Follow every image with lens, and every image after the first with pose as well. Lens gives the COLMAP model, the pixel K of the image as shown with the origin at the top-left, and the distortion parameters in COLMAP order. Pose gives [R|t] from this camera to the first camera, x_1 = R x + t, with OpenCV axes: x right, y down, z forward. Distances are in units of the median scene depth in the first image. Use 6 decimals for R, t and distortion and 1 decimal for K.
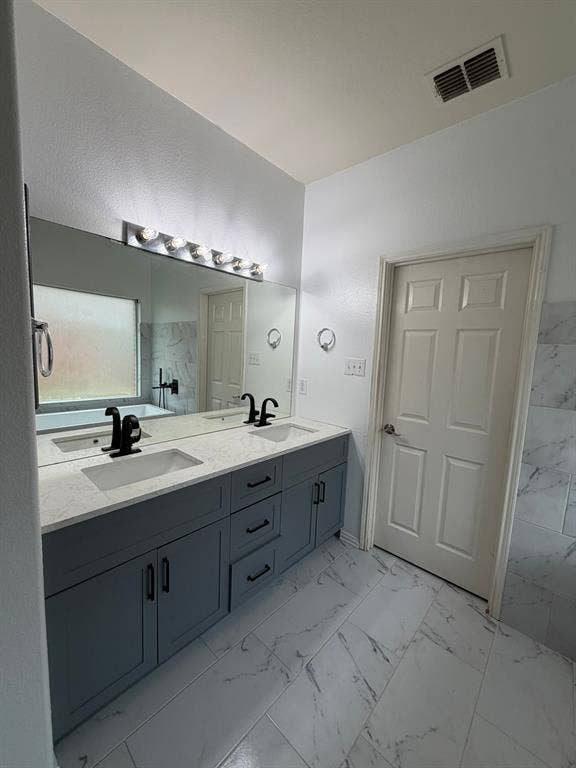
lens RADIAL K [[311.1, 0, 285.2], [0, 311.1, 382.5], [0, 0, 1]] dist [0.007289, -0.000537]
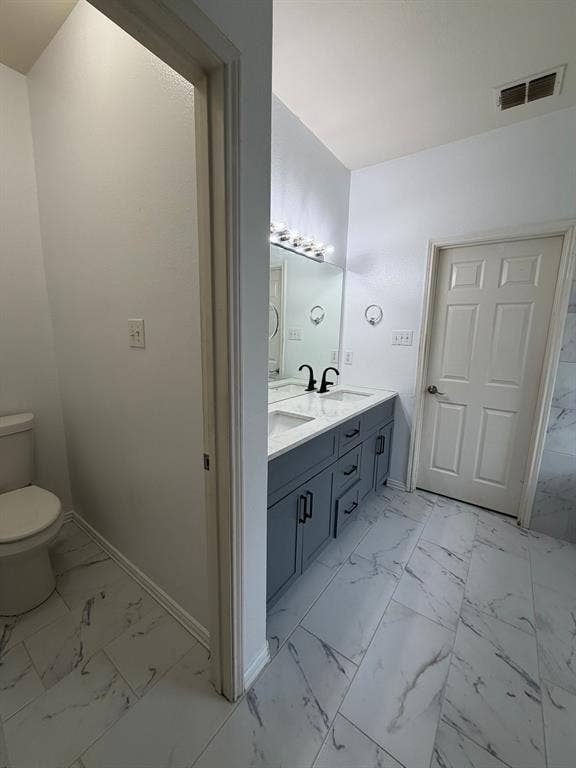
lens RADIAL K [[311.1, 0, 289.6], [0, 311.1, 382.7], [0, 0, 1]] dist [0.007289, -0.000537]
pose [[0.993162, -0.038180, 0.110325, -0.376898], [0.031339, 0.997516, 0.063091, 0.034101], [-0.112460, -0.059202, 0.991891, -0.127280]]
